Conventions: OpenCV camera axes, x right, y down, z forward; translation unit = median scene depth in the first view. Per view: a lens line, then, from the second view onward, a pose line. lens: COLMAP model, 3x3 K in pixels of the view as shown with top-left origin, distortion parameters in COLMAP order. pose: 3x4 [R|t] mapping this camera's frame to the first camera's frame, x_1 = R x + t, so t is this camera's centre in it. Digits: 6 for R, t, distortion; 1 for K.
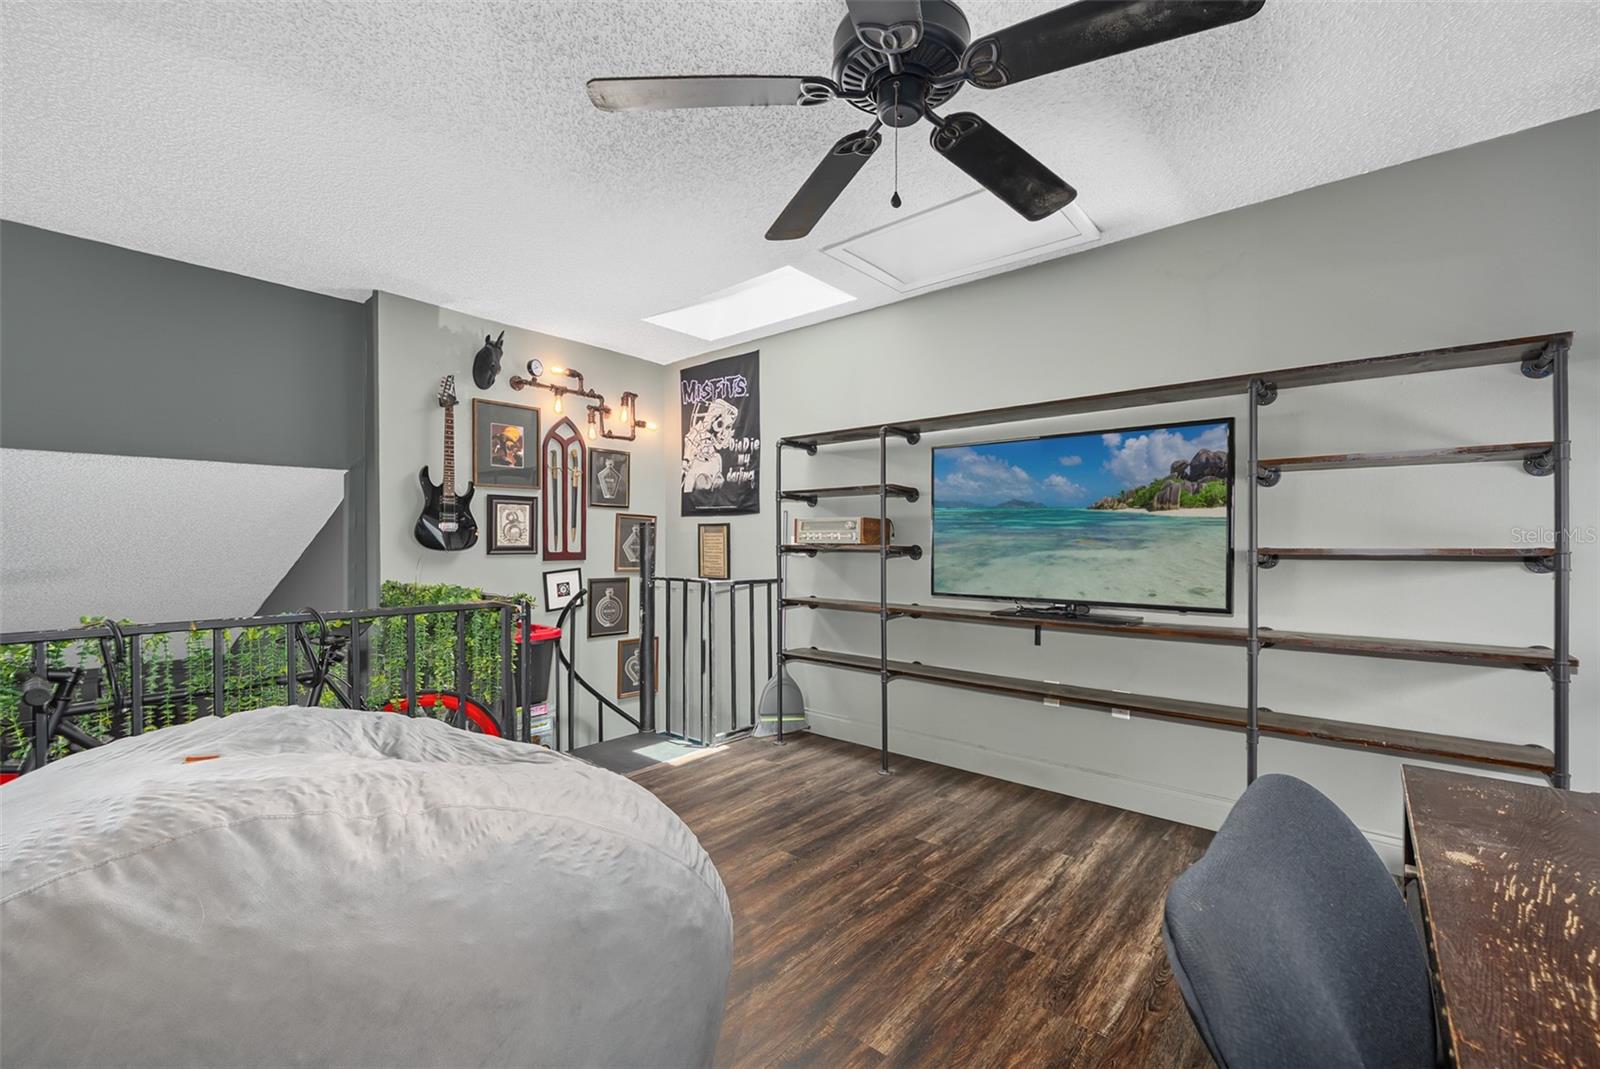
lens RADIAL K [[678.2, 0, 802.2], [0, 678.2, 545.2], [0, 0, 1]] dist [0.000268, 0.000013]
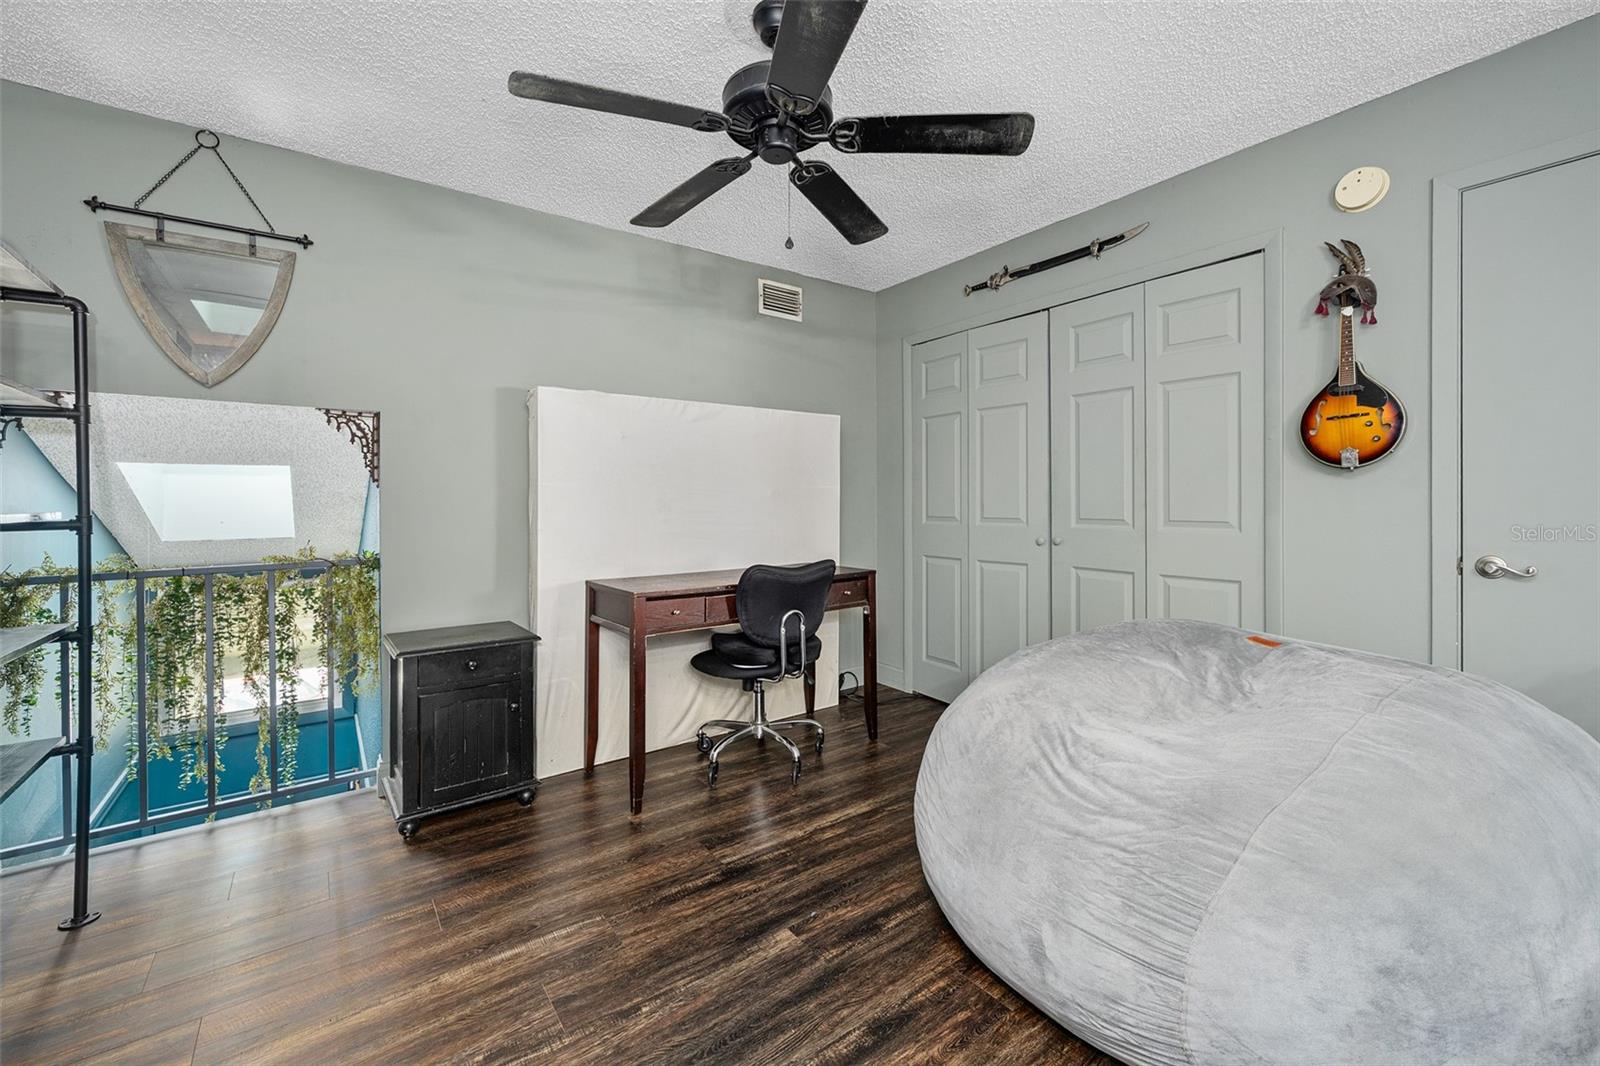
lens RADIAL K [[656.1, 0, 805.1], [0, 656.1, 498.8], [0, 0, 1]] dist [0.000102, 0.000016]
pose [[-0.976317, 0.007657, 0.216208, -0.061862], [0.007793, 0.999970, -0.000226, -0.003564], [-0.216203, 0.001464, -0.976347, 0.796279]]
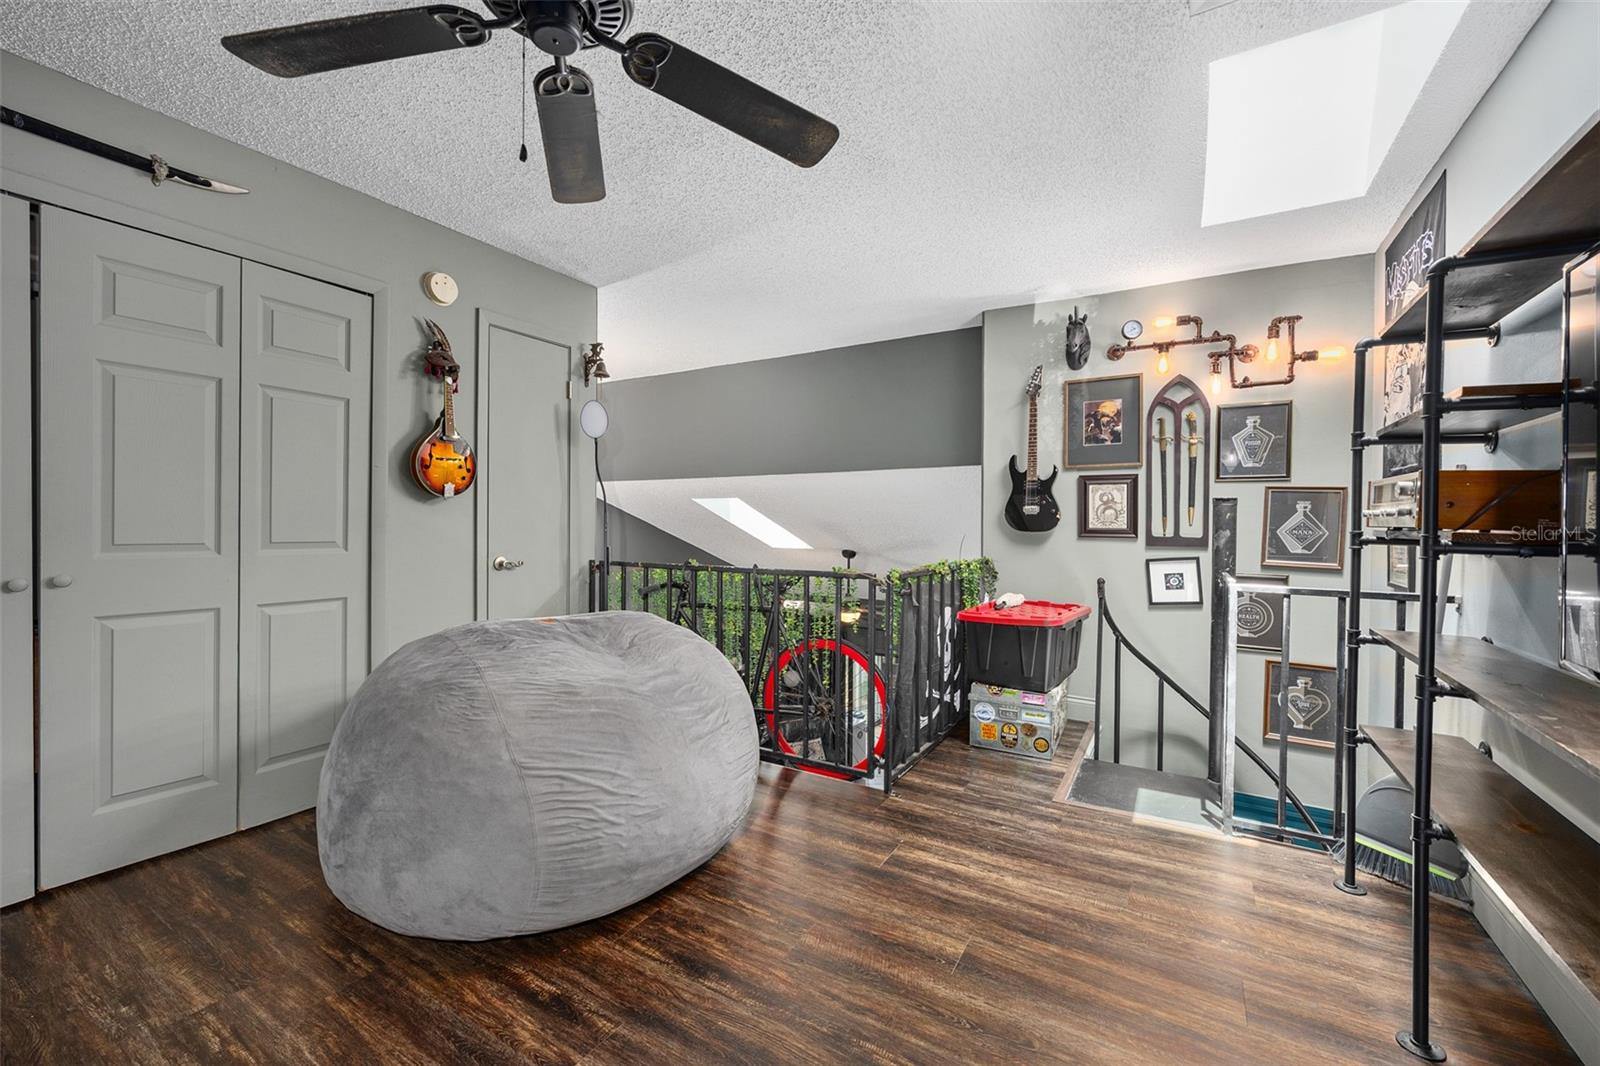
lens RADIAL K [[645.8, 0, 800.0], [0, 645.8, 533.0], [0, 0, 1]] dist [0.000570, 0.000144]
pose [[0.166432, 0.014653, -0.985944, 0.383842], [-0.011165, 0.999853, 0.012975, 0.000097], [0.985990, 0.008848, 0.166571, 0.437048]]
